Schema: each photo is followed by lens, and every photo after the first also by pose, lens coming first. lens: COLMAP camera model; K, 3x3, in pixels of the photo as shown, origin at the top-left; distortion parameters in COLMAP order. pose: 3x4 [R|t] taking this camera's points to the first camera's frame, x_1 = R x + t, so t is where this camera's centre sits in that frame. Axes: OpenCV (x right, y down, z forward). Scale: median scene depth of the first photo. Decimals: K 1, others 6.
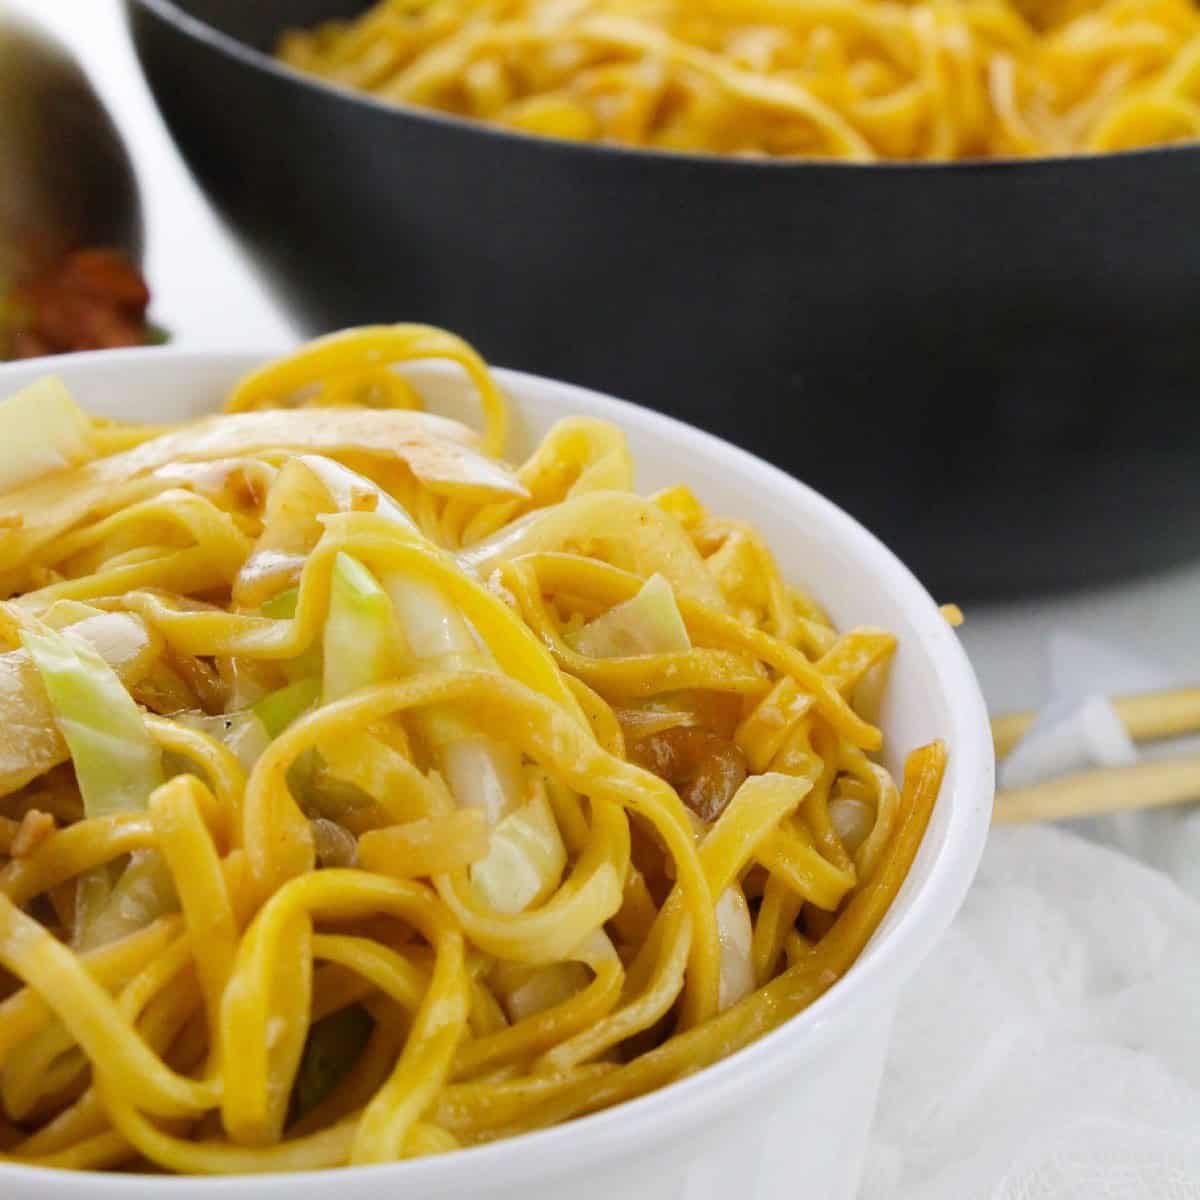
lens RADIAL K [[4293.9, 0, 599.3], [0, 4293.9, 600.1], [0, 0, 1]] dist [-0.074340, 0.000000]
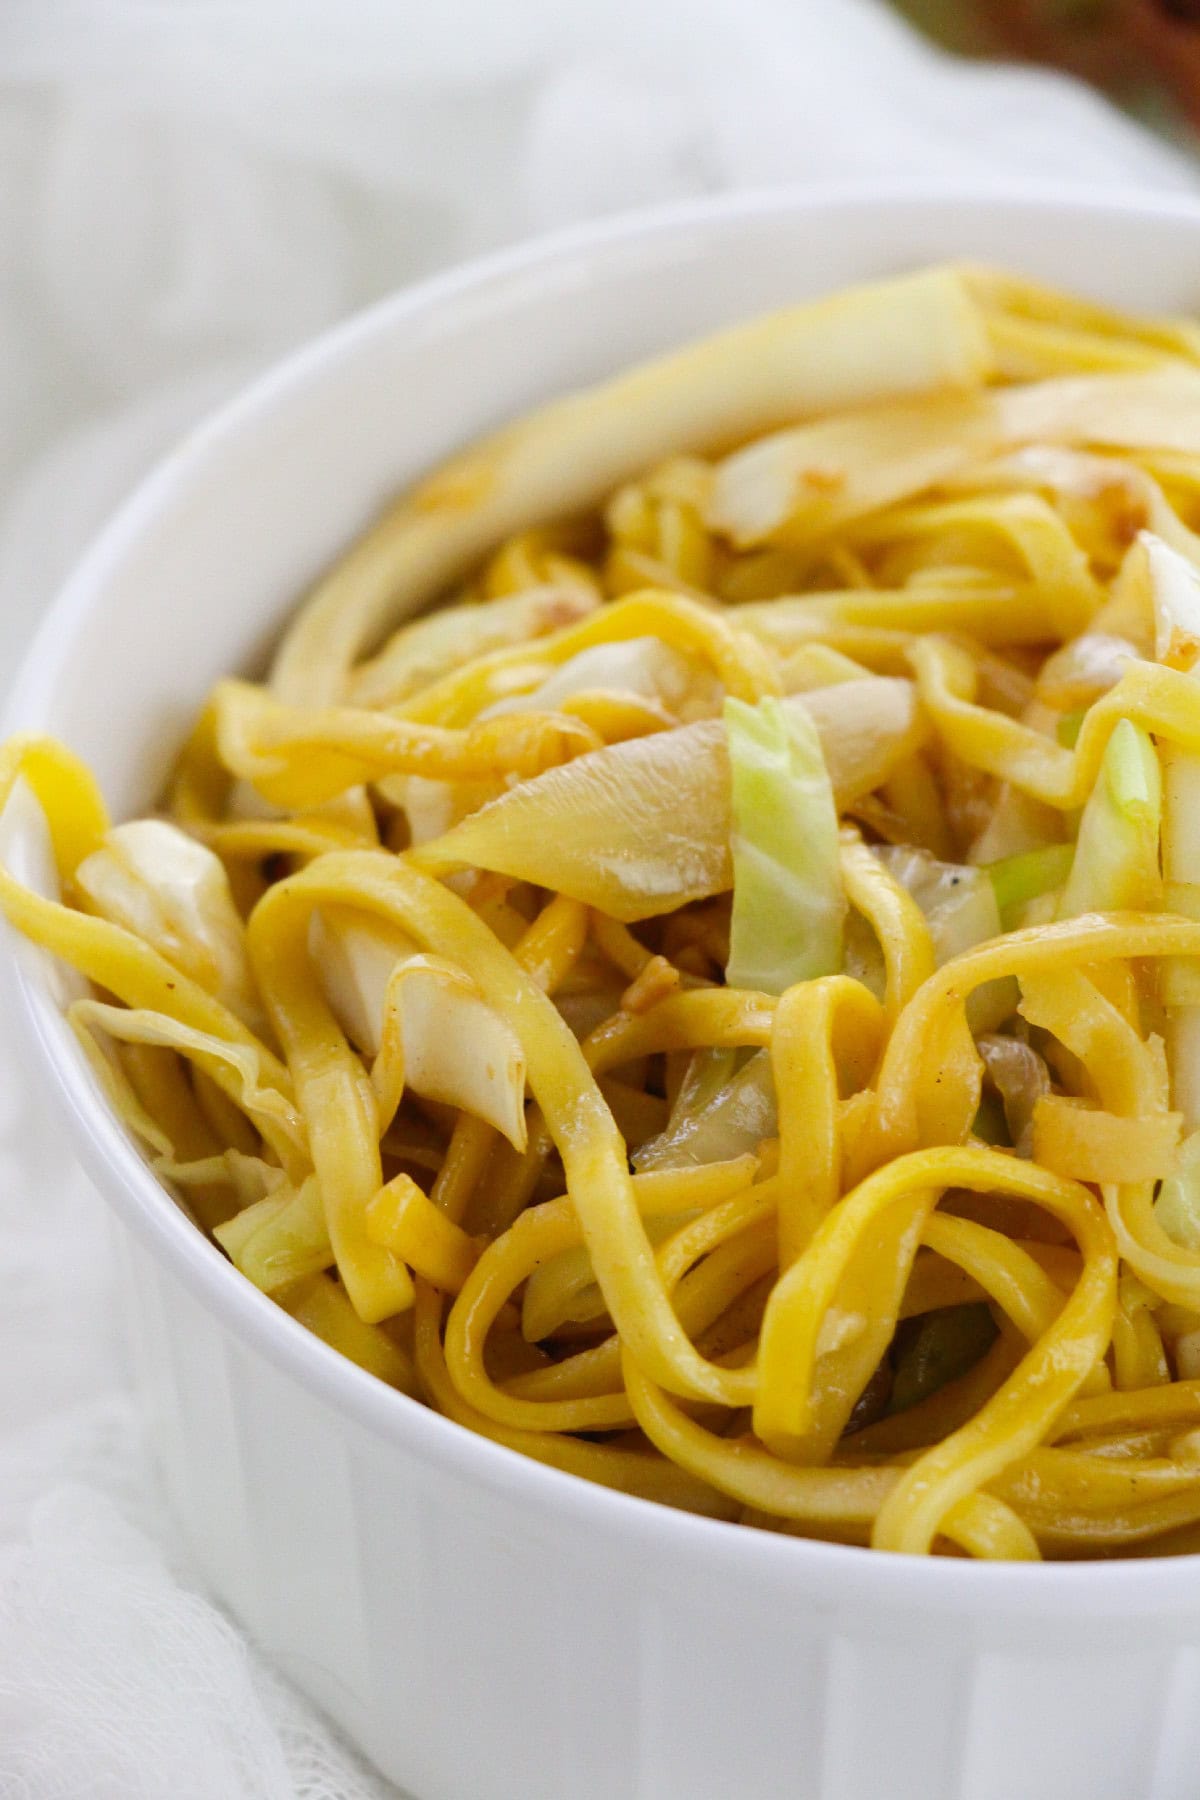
lens RADIAL K [[8423.4, 0, 596.9], [0, 8423.4, 903.0], [0, 0, 1]] dist [0.459444, 0.000000]
pose [[0.926572, 0.263780, -0.268112, 0.272104], [-0.200122, 0.949318, 0.242377, -0.334742], [0.318458, -0.170924, 0.932400, -0.458590]]
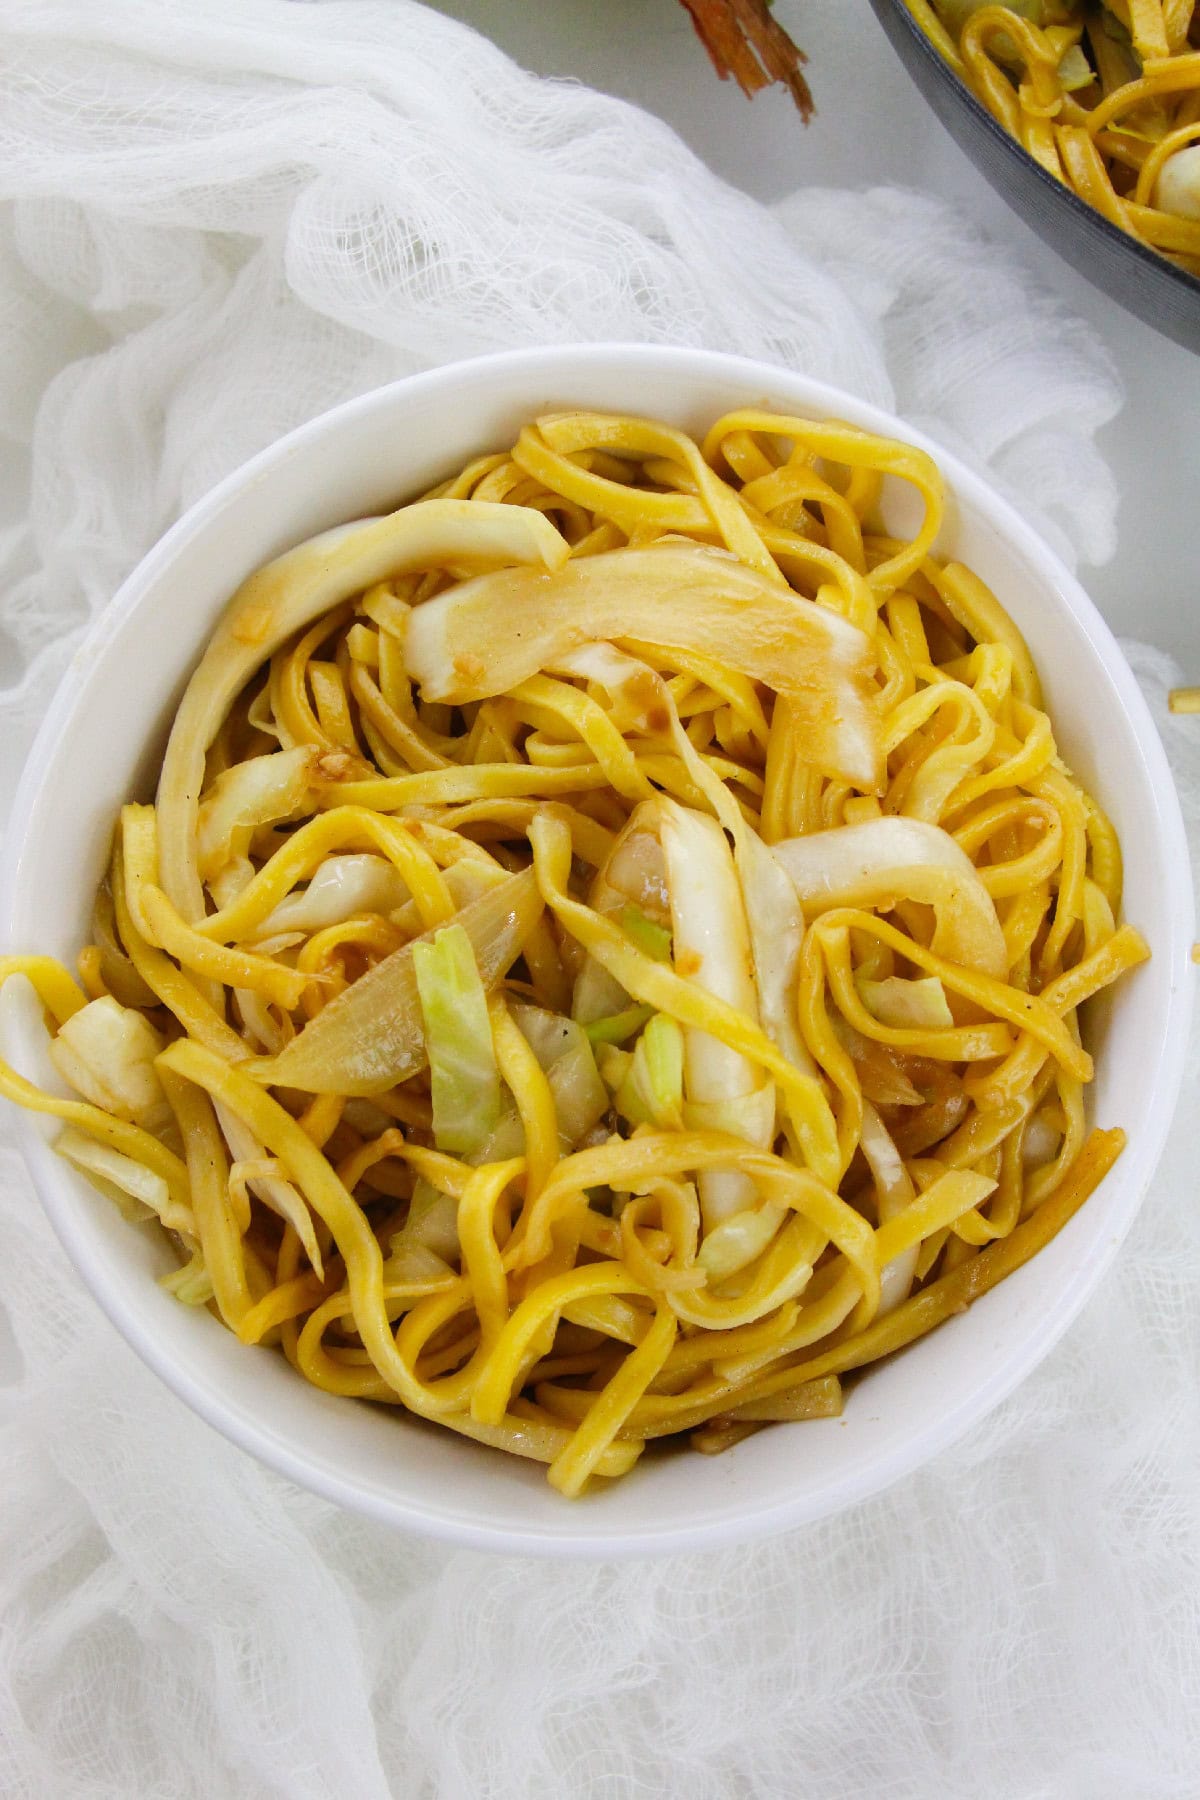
lens RADIAL K [[2435.2, 0, 595.7], [0, 2435.2, 898.7], [0, 0, 1]] dist [-0.033346, 0.000000]
pose [[0.949932, 0.296483, -0.098628, -0.018754], [-0.106961, 0.605137, 0.788904, -0.588838], [0.293580, -0.738855, 0.606551, 0.610311]]
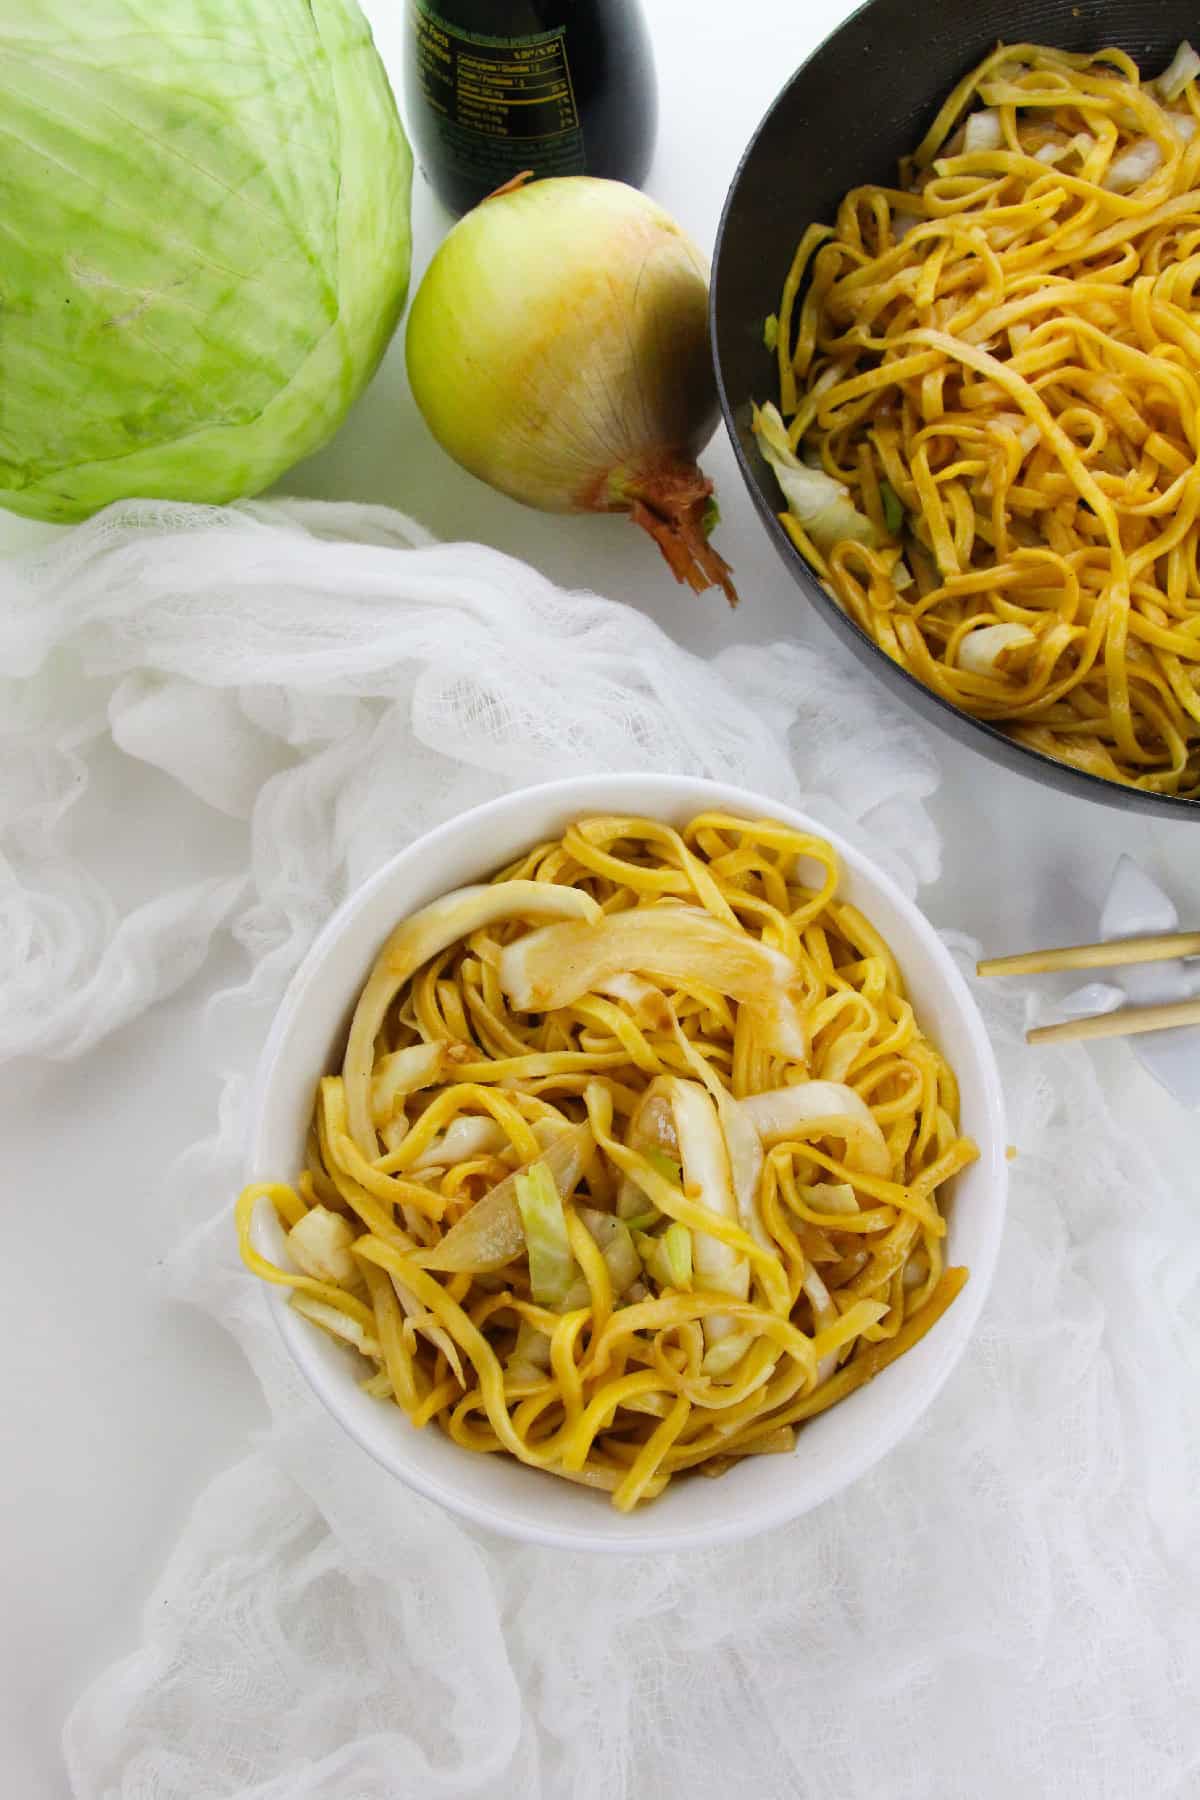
lens RADIAL K [[1514.6, 0, 601.8], [0, 1514.6, 896.7], [0, 0, 1]] dist [-0.155775, 0.068995]
pose [[0.961634, 0.258043, -0.093137, -0.068106], [-0.096519, 0.636028, 0.765606, -0.626419], [0.256797, -0.727243, 0.636532, 0.684571]]
